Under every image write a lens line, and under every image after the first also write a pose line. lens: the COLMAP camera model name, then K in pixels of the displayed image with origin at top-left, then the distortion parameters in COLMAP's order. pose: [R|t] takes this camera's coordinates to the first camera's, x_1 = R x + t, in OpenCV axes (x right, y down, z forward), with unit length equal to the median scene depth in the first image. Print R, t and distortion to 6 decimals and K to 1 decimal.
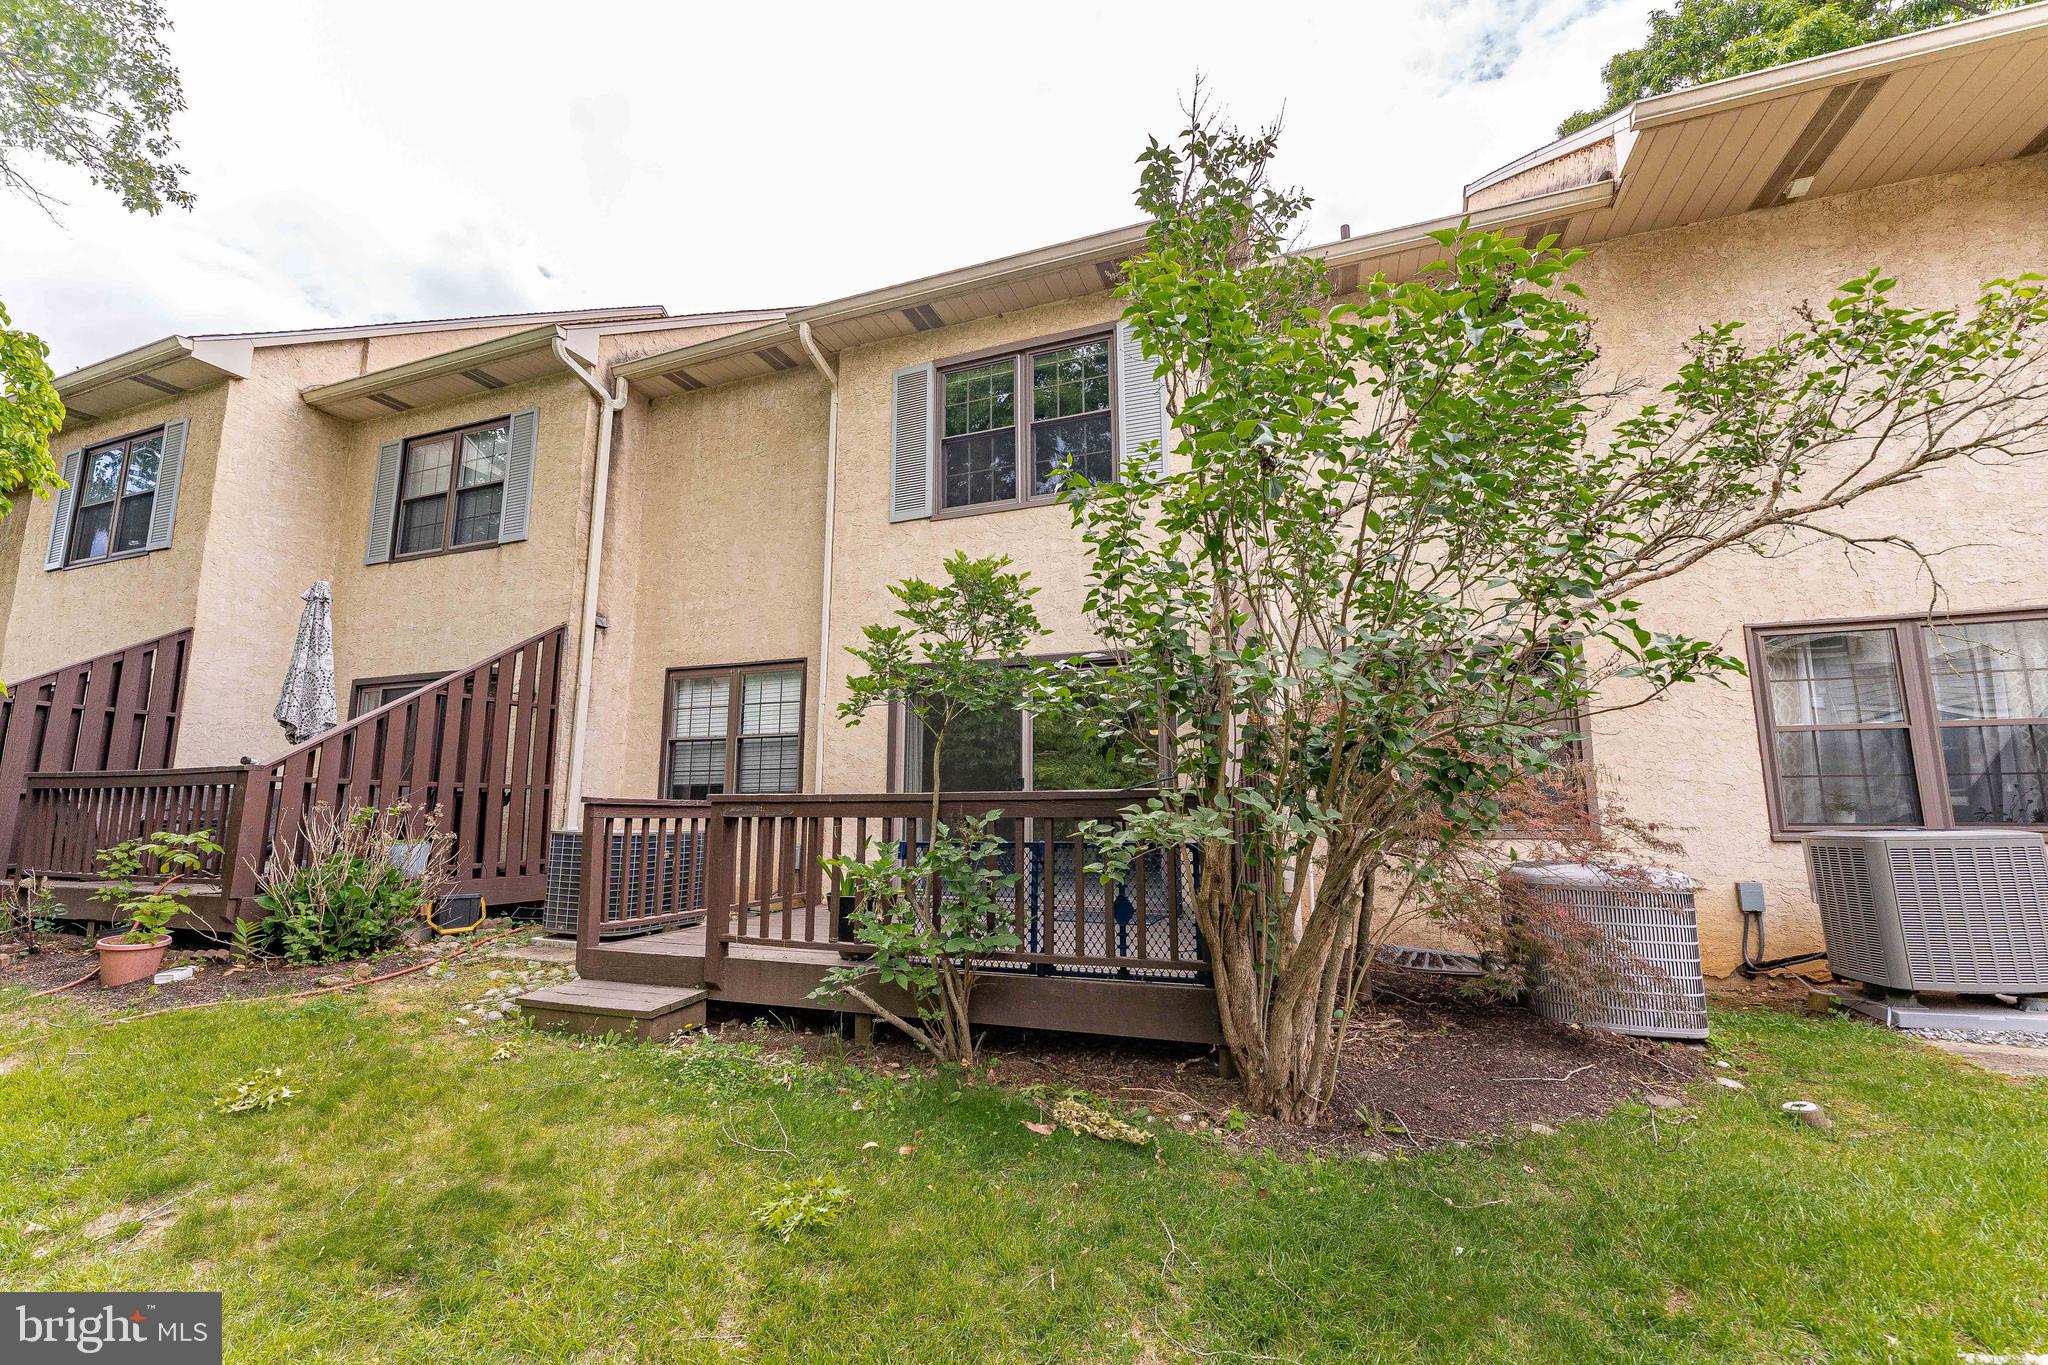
lens RADIAL K [[825.3, 0, 965.2], [0, 825.3, 690.4], [0, 0, 1]] dist [-0.002069, -0.000577]
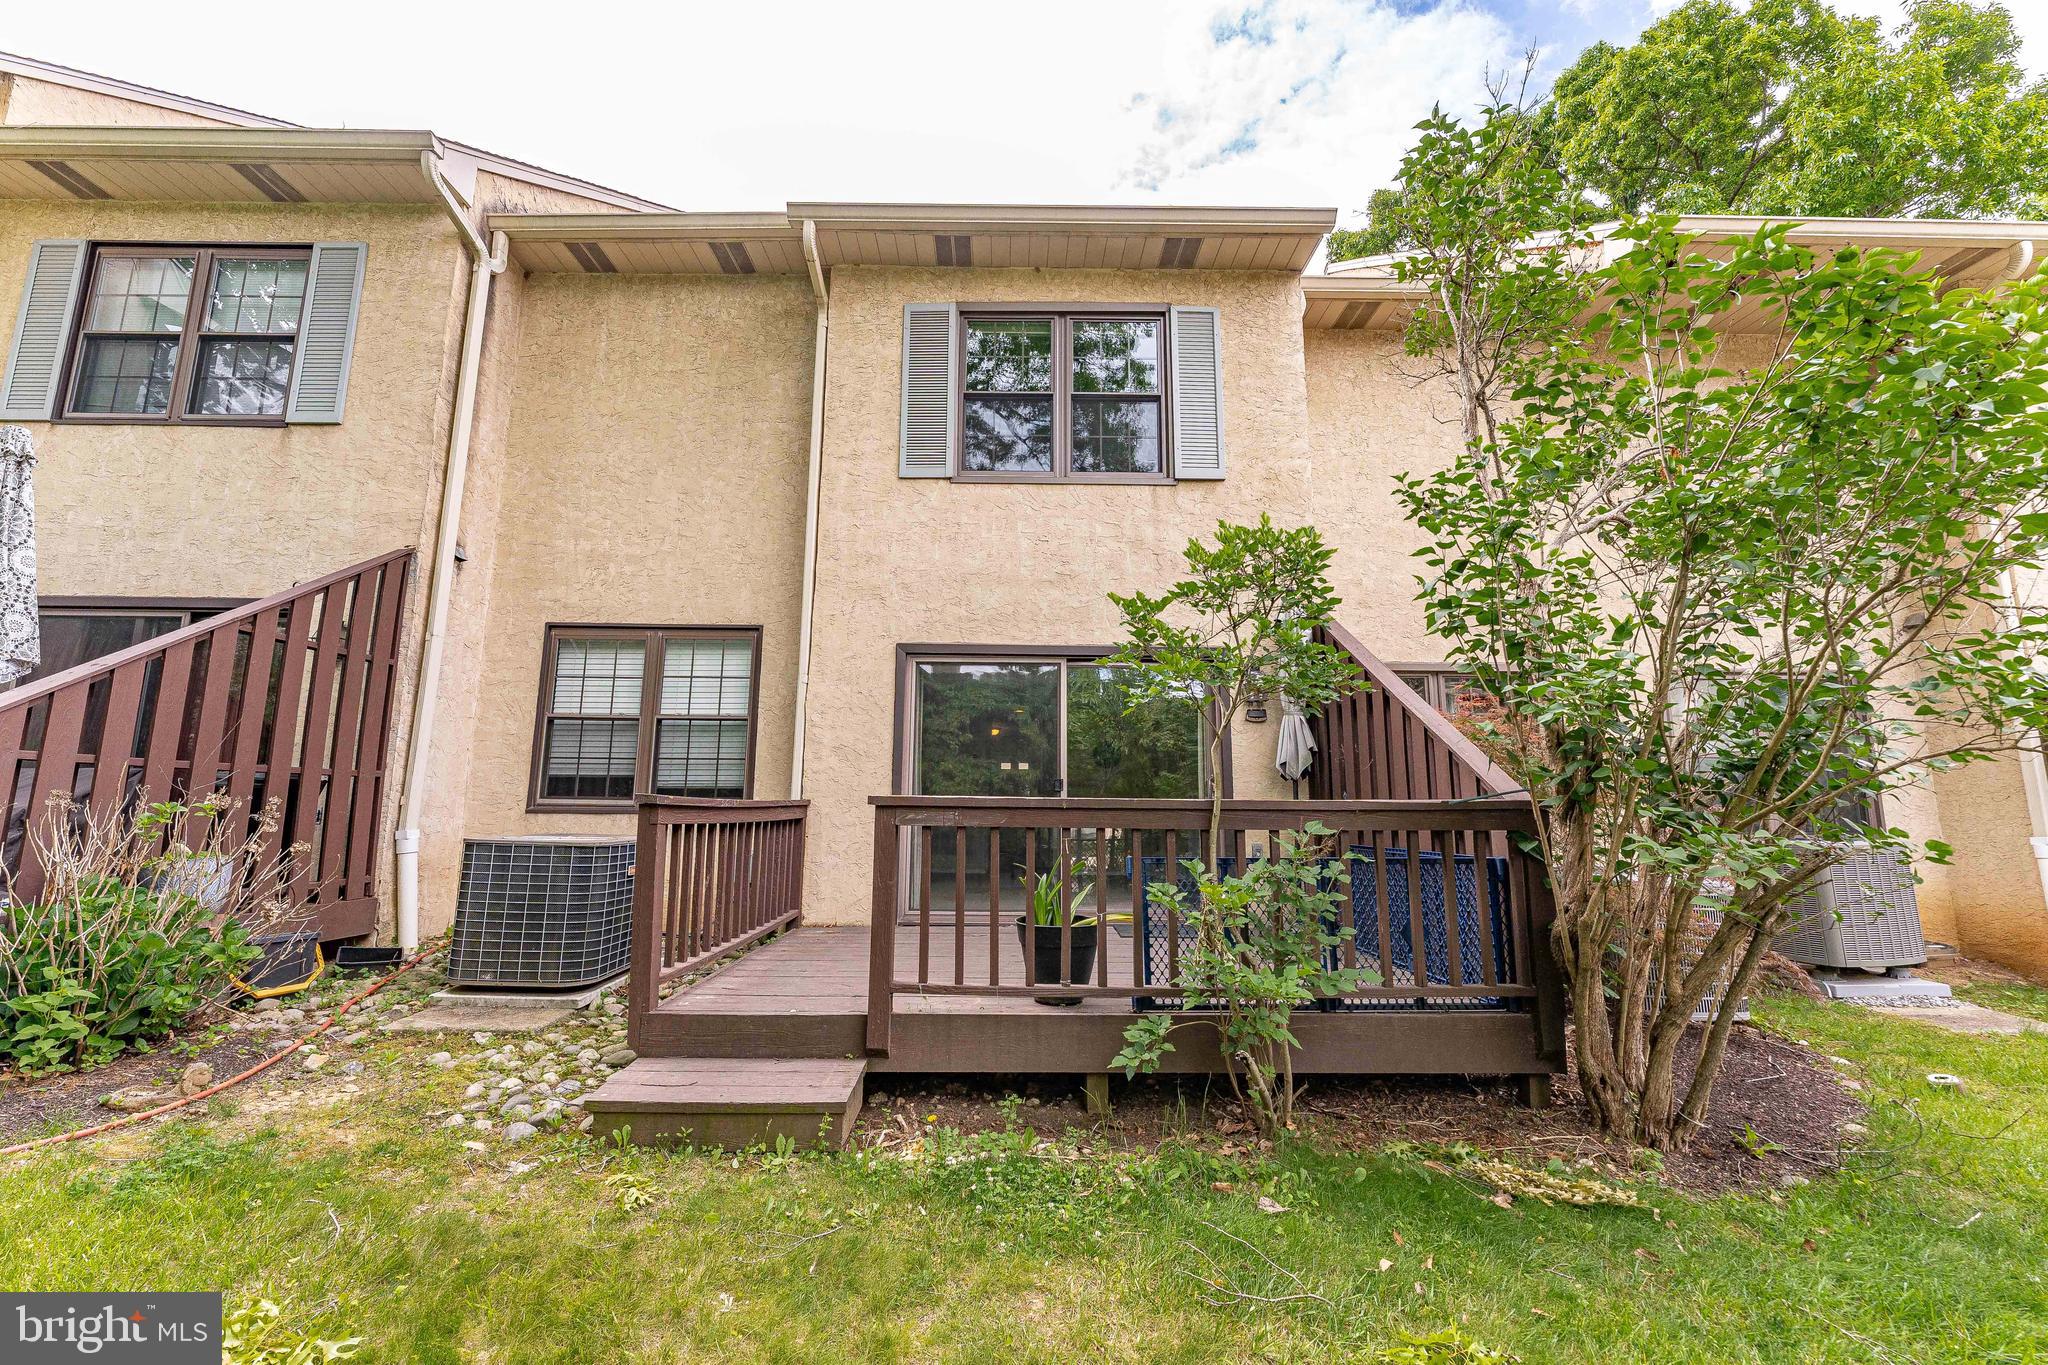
lens RADIAL K [[825.3, 0, 1013.2], [0, 825.3, 687.1], [0, 0, 1]] dist [-0.002069, -0.000577]
pose [[0.931048, 0.064179, 0.359209, -0.248032], [-0.063988, 0.997873, -0.012433, 0.015831], [-0.359243, -0.011409, 0.933174, 0.138007]]
